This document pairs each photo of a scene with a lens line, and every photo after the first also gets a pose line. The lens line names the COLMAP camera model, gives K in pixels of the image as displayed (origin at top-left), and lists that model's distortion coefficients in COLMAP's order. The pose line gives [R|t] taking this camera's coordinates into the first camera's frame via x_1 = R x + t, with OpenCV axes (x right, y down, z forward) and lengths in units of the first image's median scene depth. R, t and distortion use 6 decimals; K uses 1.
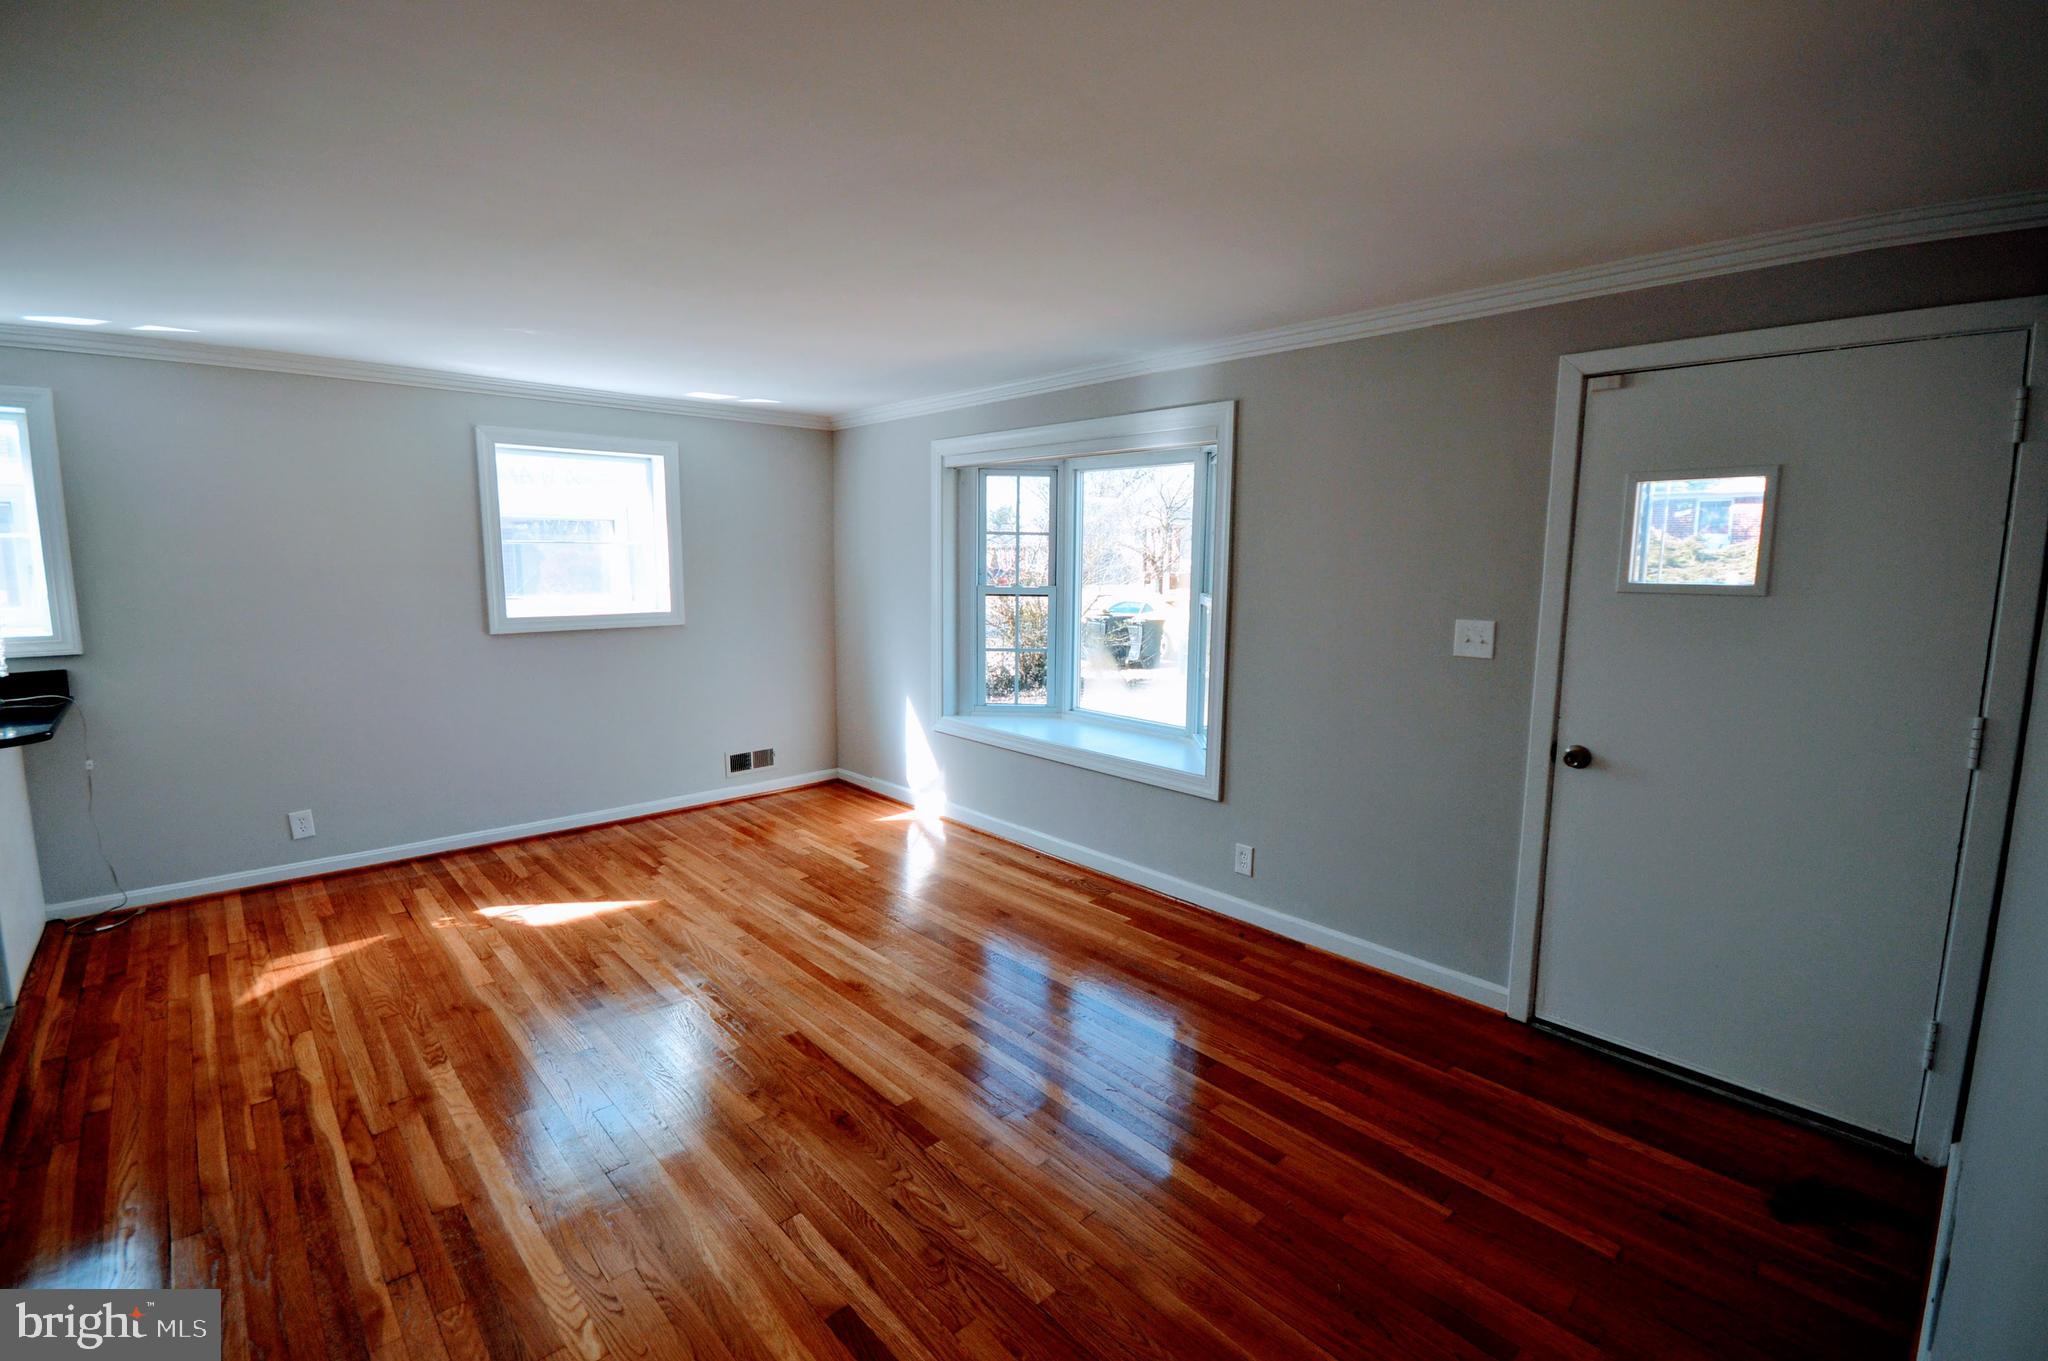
lens RADIAL K [[911.1, 0, 1025.2], [0, 911.1, 677.3], [0, 0, 1]] dist [-0.000593, -0.001444]
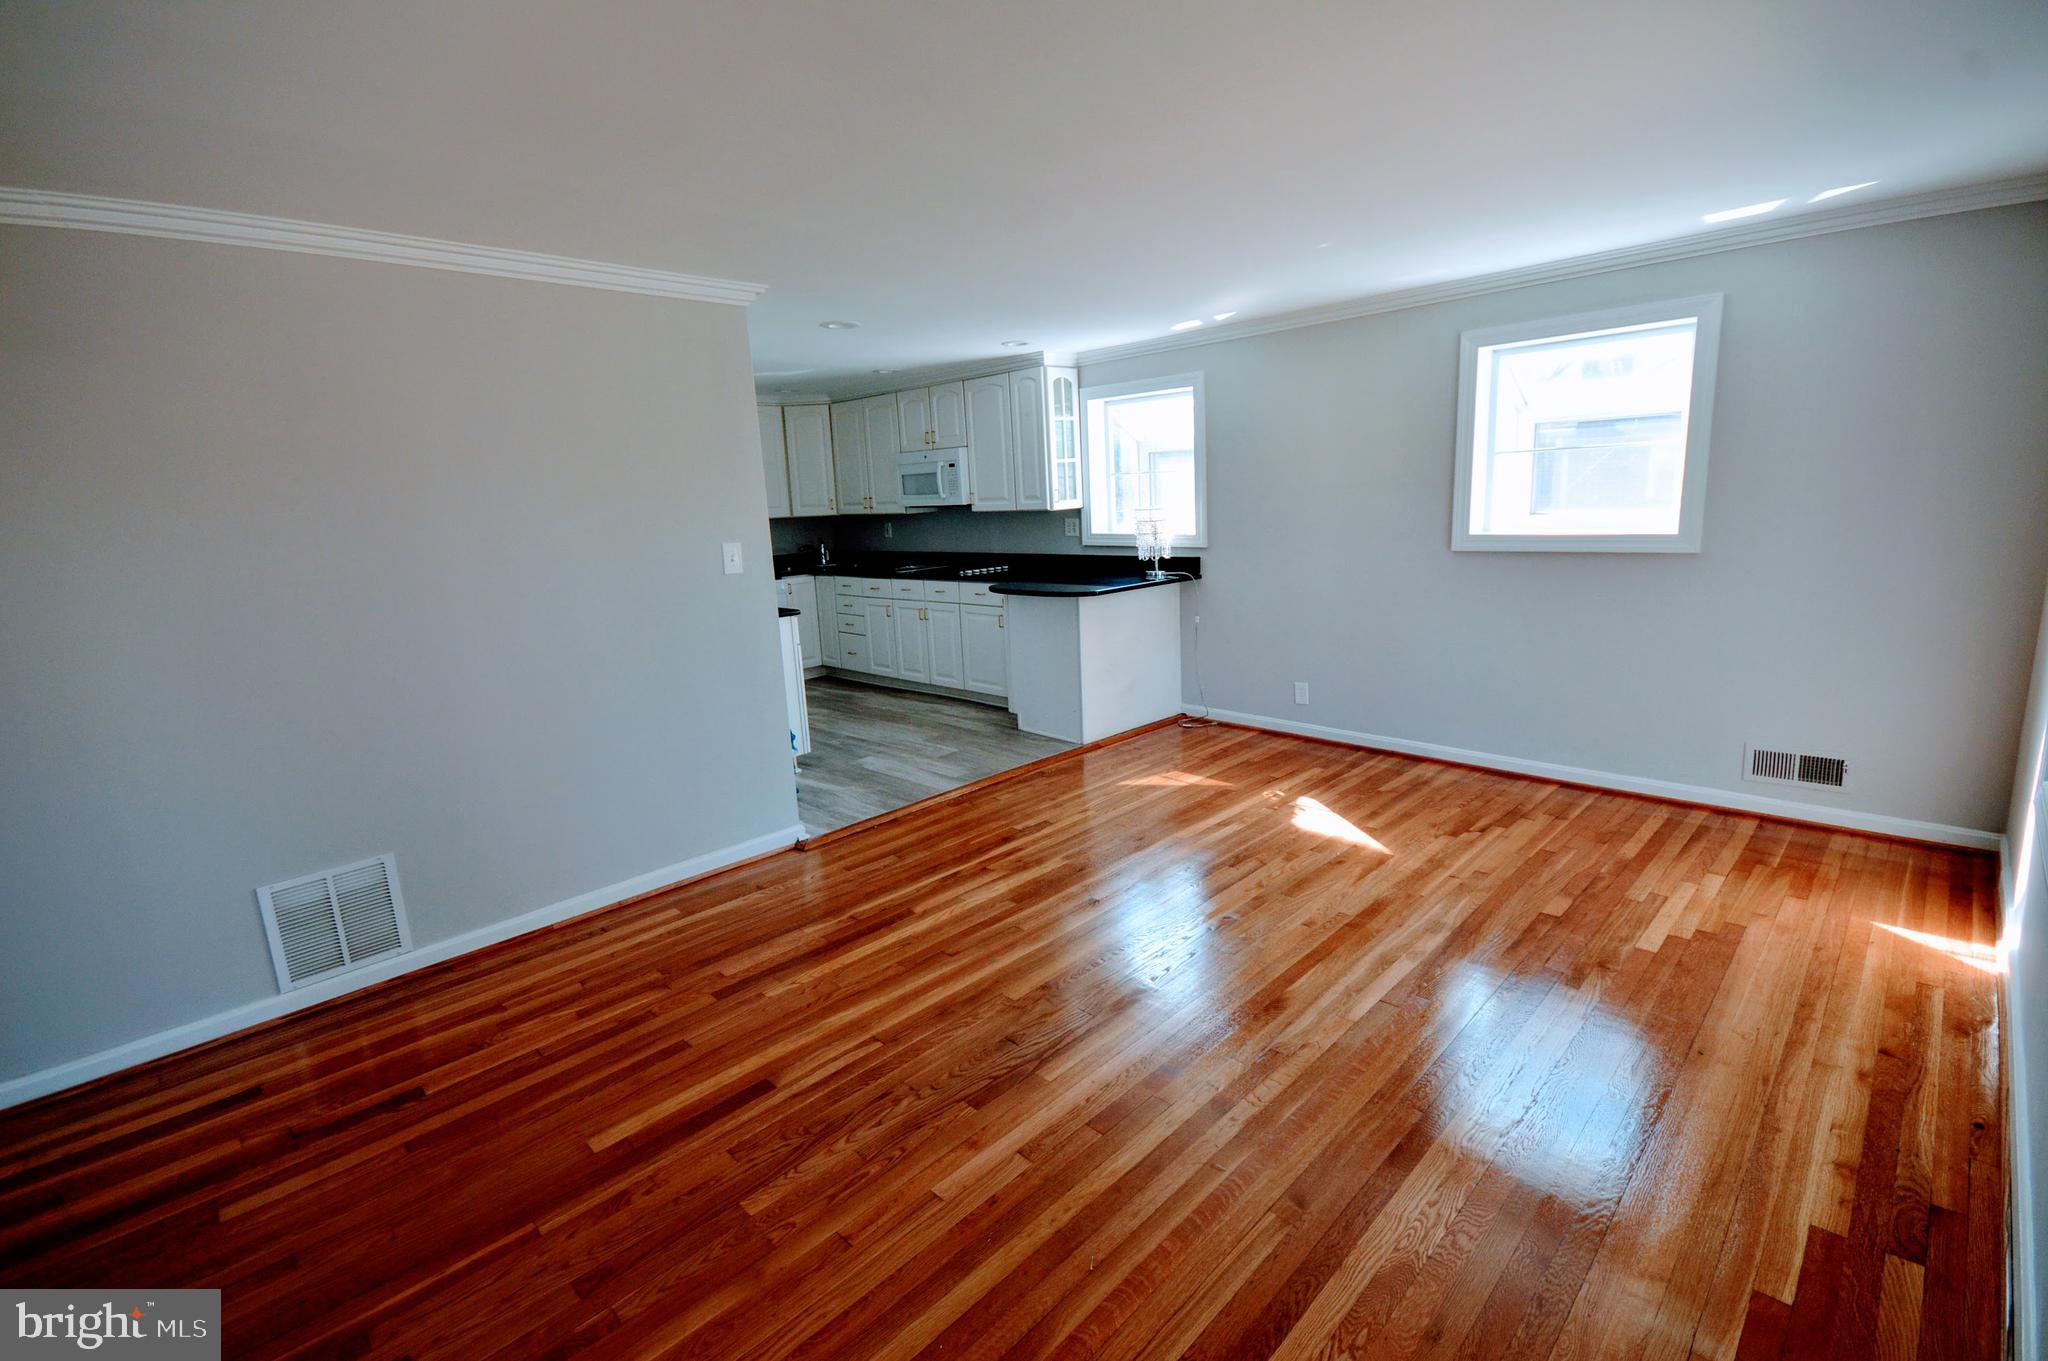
lens RADIAL K [[911.1, 0, 1022.1], [0, 911.1, 675.3], [0, 0, 1]] dist [-0.000593, -0.001444]
pose [[0.032088, 0.190093, -0.981242, 0.441645], [-0.088038, 0.978469, 0.186677, -0.066151], [0.995600, 0.080397, 0.048133, 0.570525]]
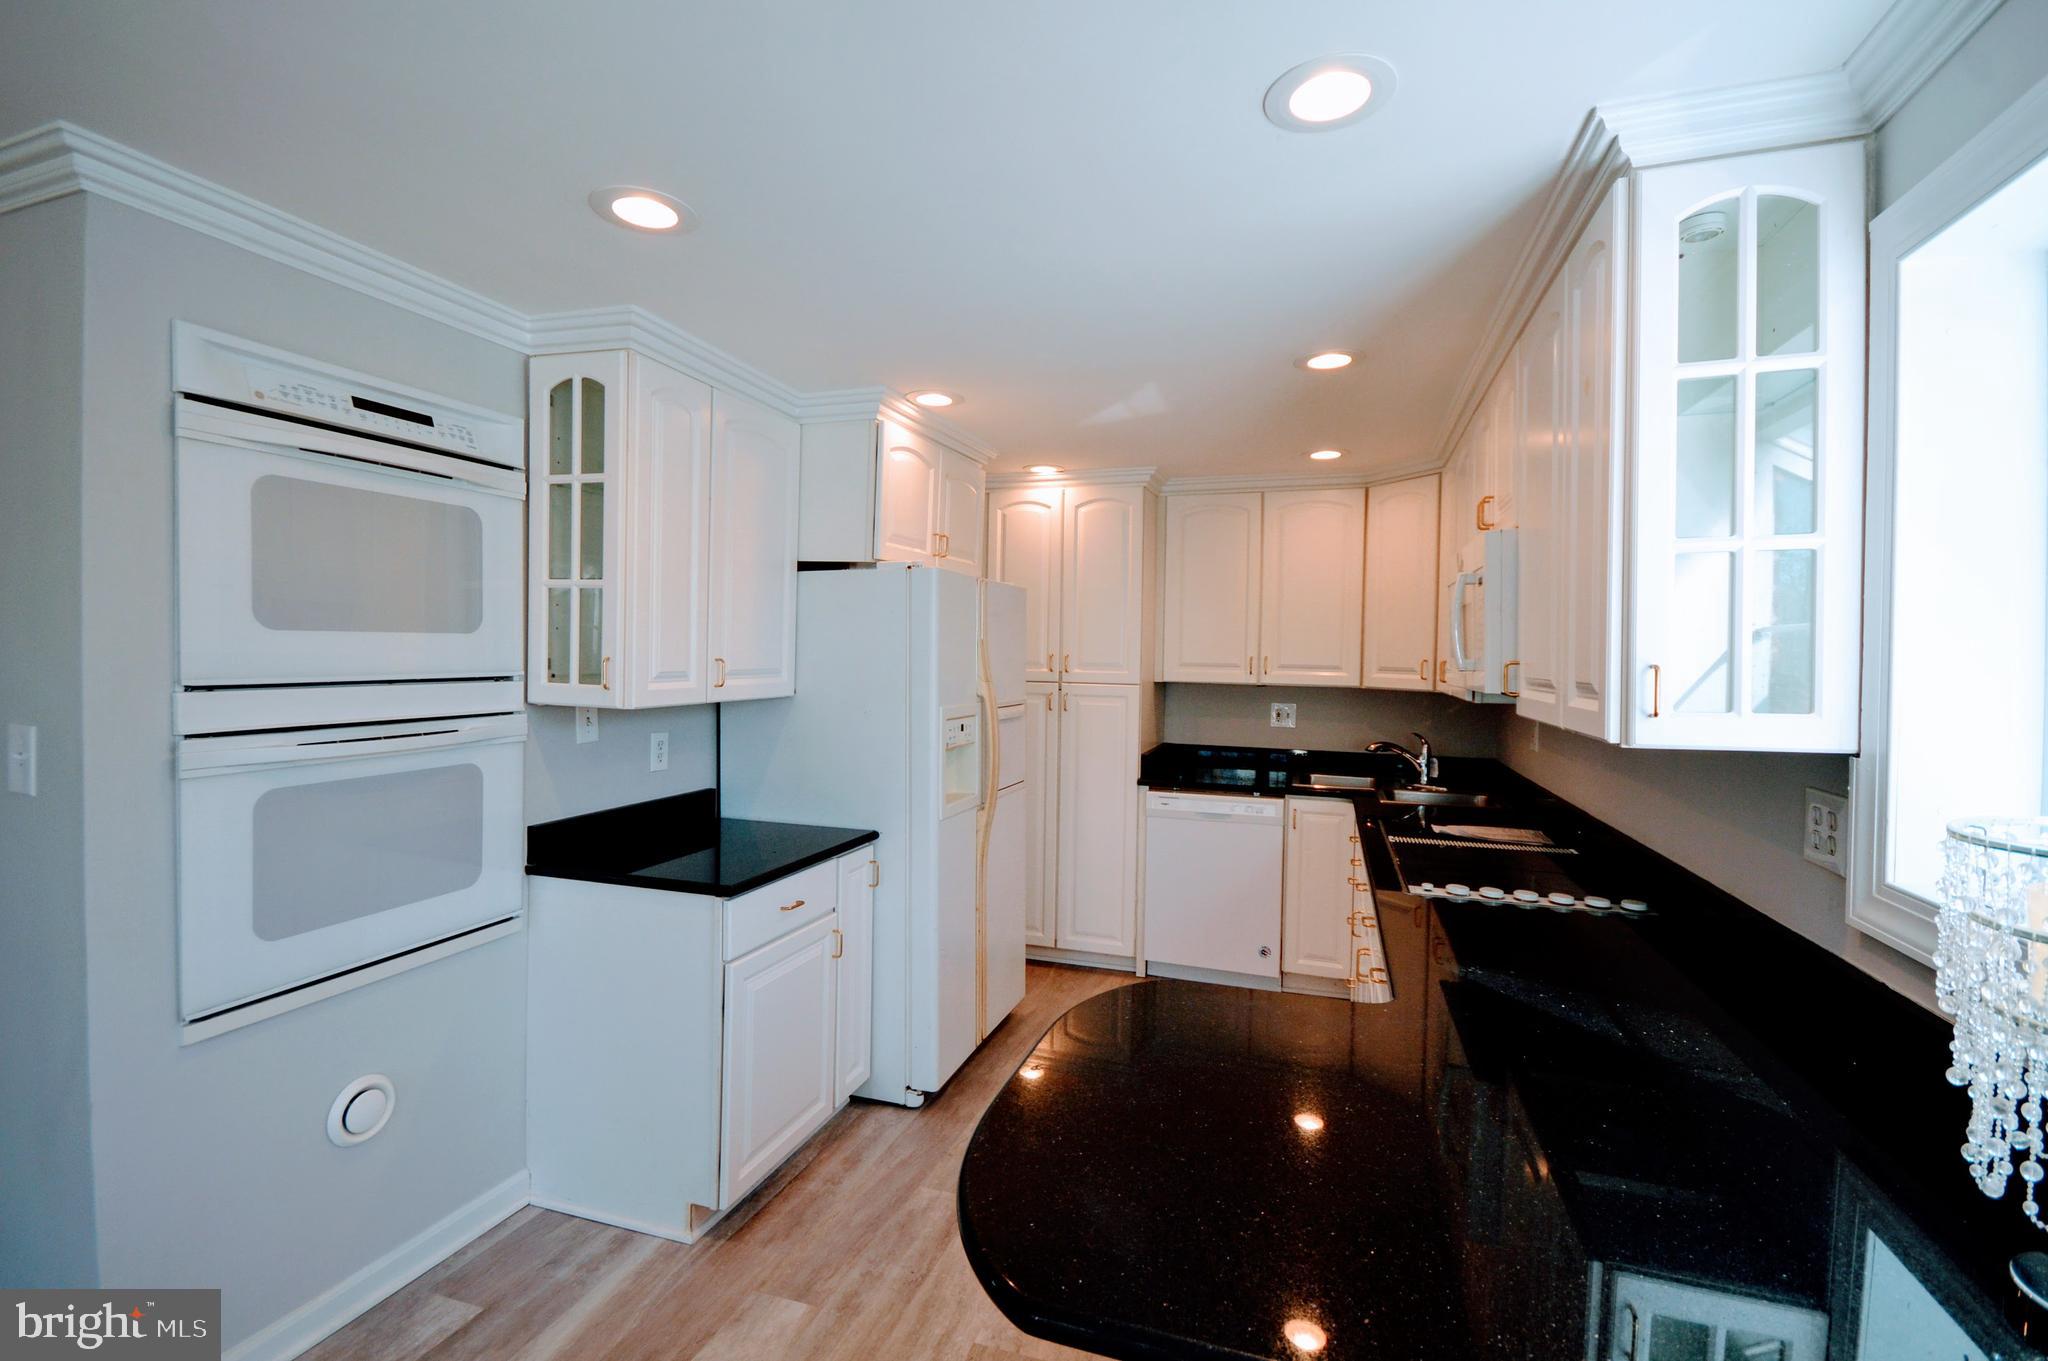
lens RADIAL K [[911.1, 0, 1020.9], [0, 911.1, 665.3], [0, 0, 1]] dist [-0.000593, -0.001444]
pose [[-0.878756, -0.015881, -0.477006, -0.704323], [-0.085613, 0.988480, 0.124811, -0.112904], [0.469529, 0.150516, -0.869993, 0.869431]]
